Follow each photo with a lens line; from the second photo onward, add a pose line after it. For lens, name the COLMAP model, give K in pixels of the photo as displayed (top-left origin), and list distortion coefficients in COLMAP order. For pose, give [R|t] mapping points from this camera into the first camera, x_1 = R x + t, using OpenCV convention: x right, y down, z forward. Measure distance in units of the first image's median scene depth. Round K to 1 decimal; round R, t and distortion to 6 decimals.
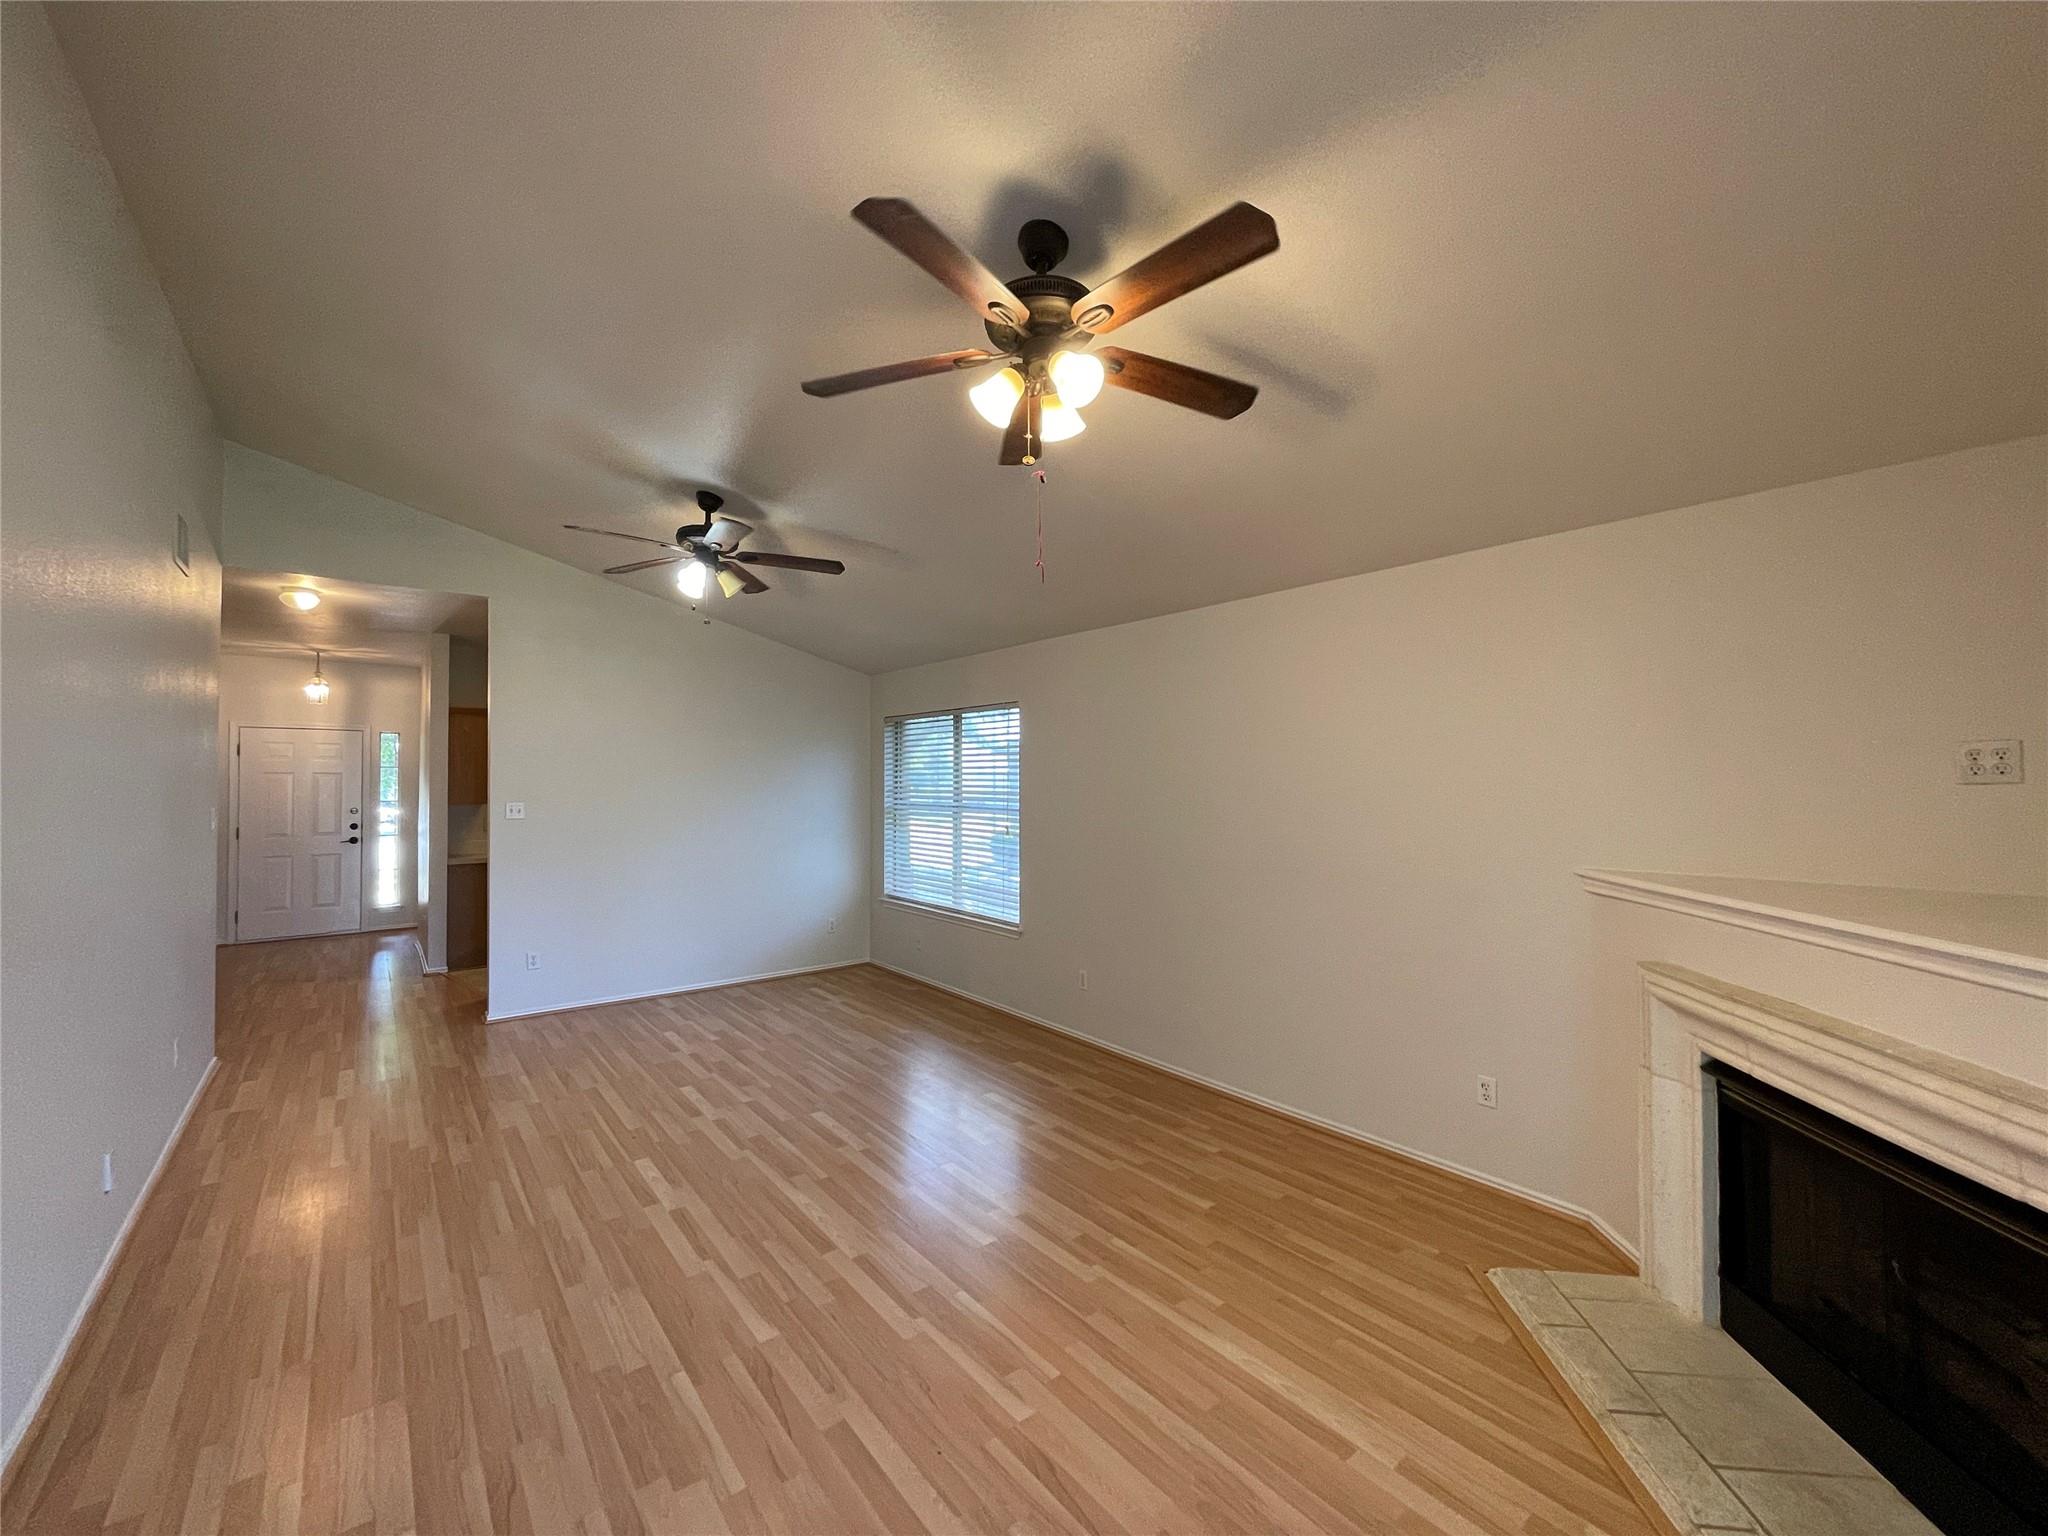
lens RADIAL K [[824.4, 0, 1014.6], [0, 824.4, 762.7], [0, 0, 1]] dist [-0.002976, 0.001912]
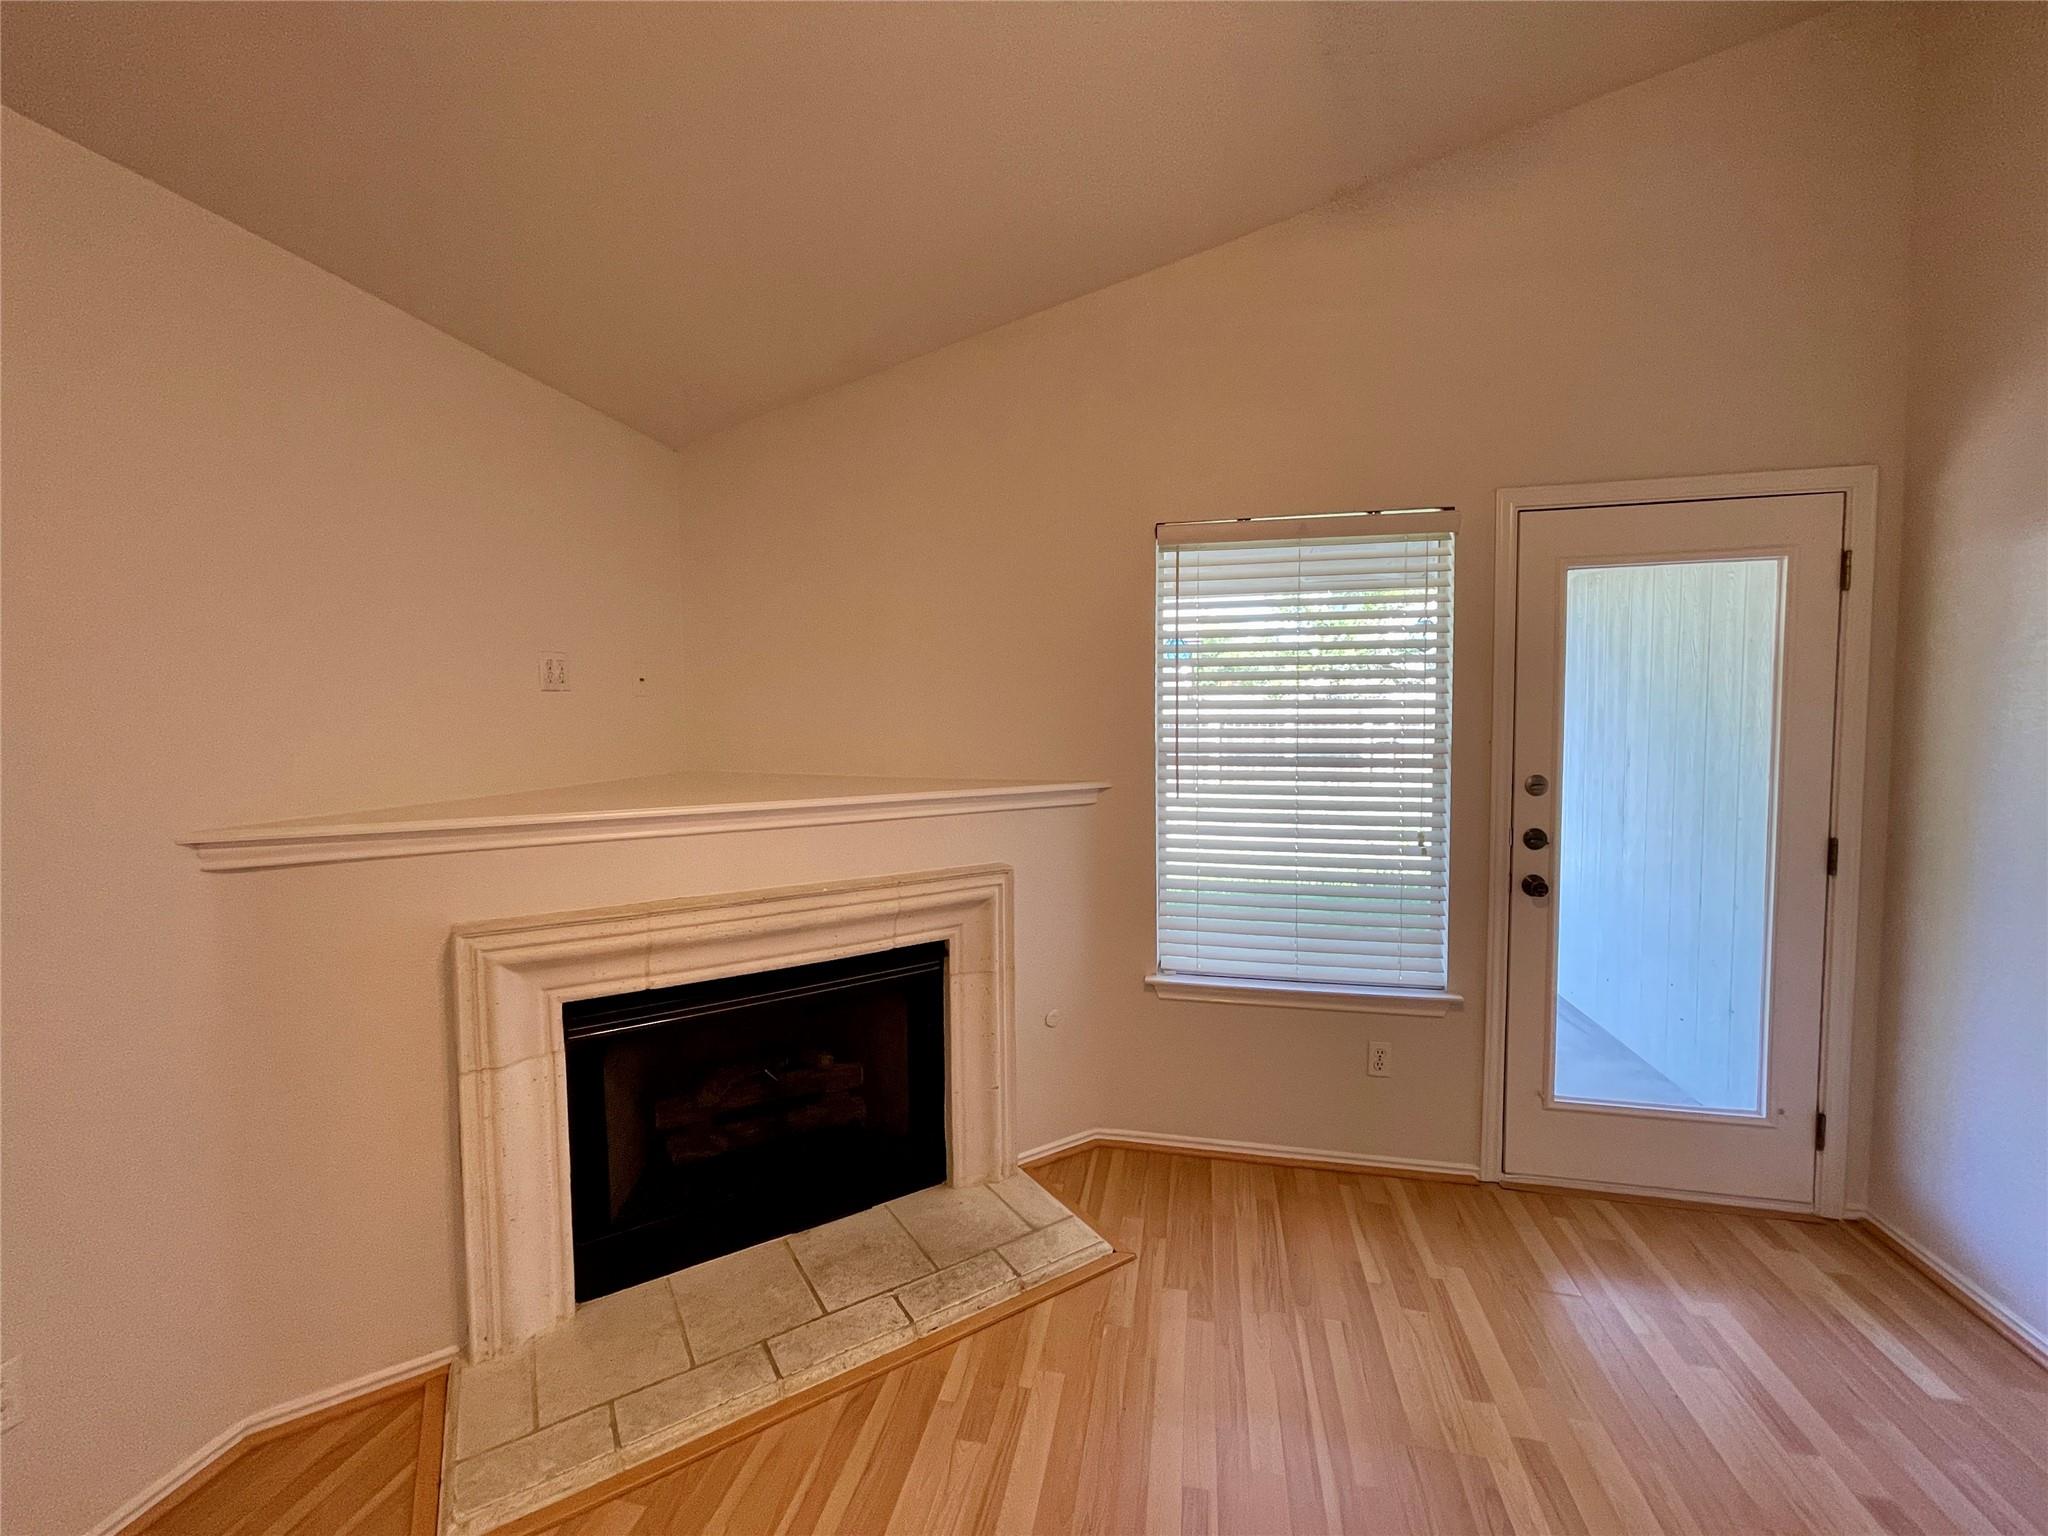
lens RADIAL K [[824.4, 0, 1024.4], [0, 824.4, 769.3], [0, 0, 1]] dist [-0.002976, 0.001912]
pose [[-0.633307, -0.036286, 0.773049, -0.073444], [-0.005732, 0.999093, 0.042201, 0.059692], [-0.773879, 0.022295, -0.632941, 0.893804]]
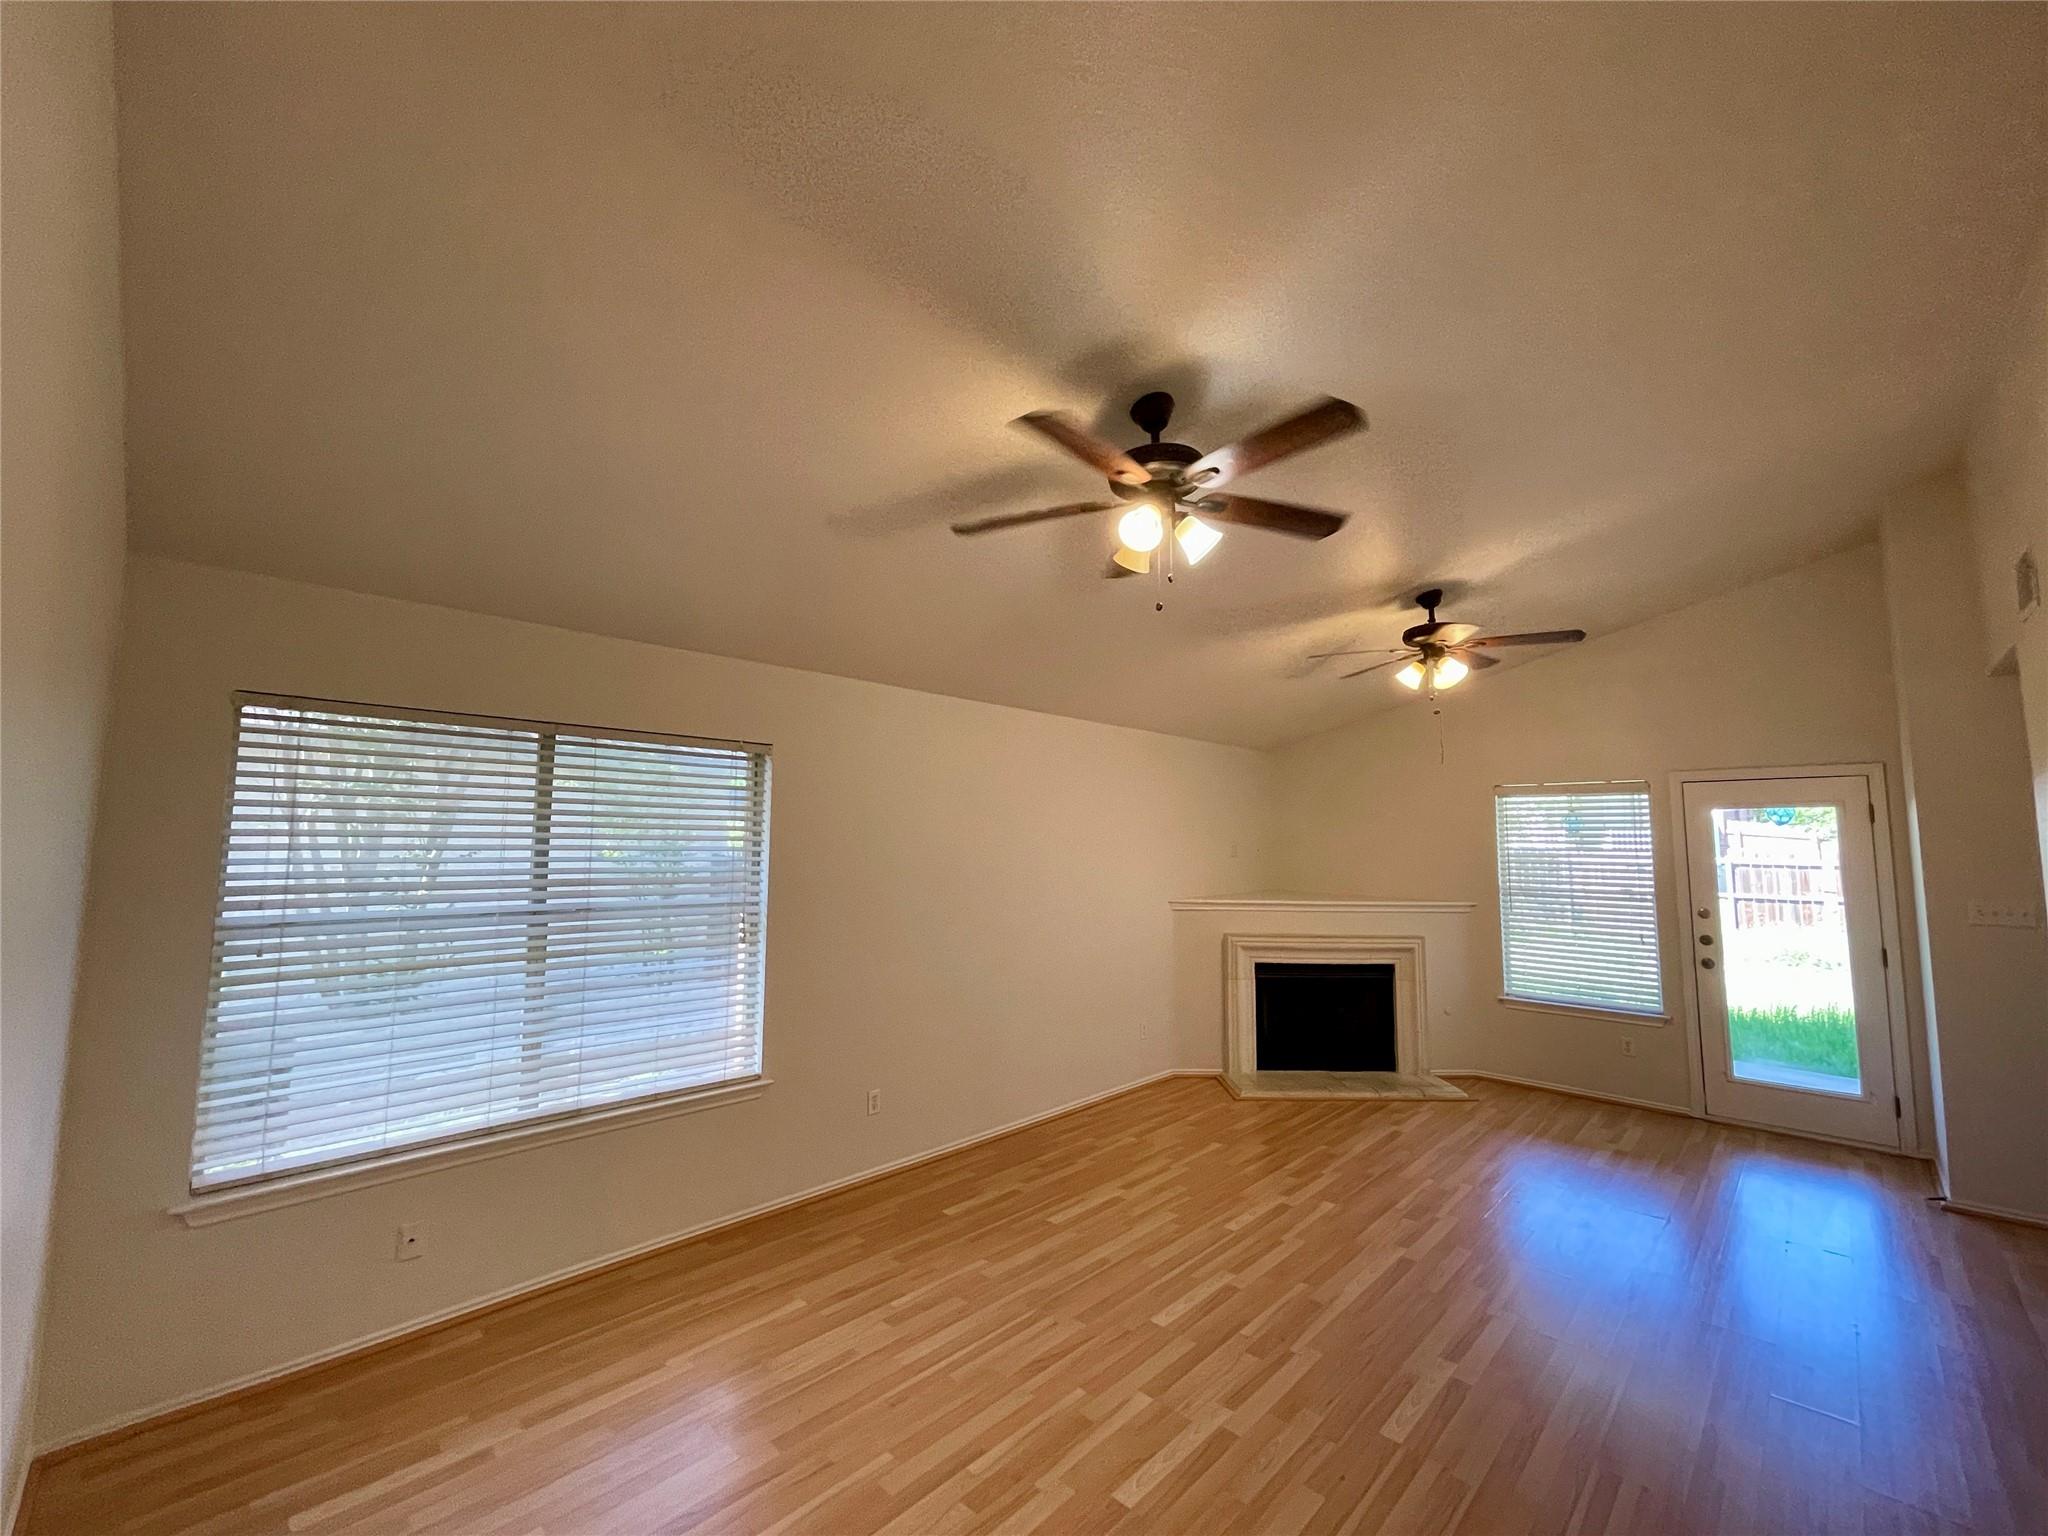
lens RADIAL K [[824.4, 0, 1018.0], [0, 824.4, 770.6], [0, 0, 1]] dist [-0.002976, 0.001912]
pose [[-0.125218, 0.091075, 0.987940, -1.284689], [-0.026924, 0.995099, -0.095148, 0.013727], [-0.991764, -0.038513, -0.122152, 1.595256]]
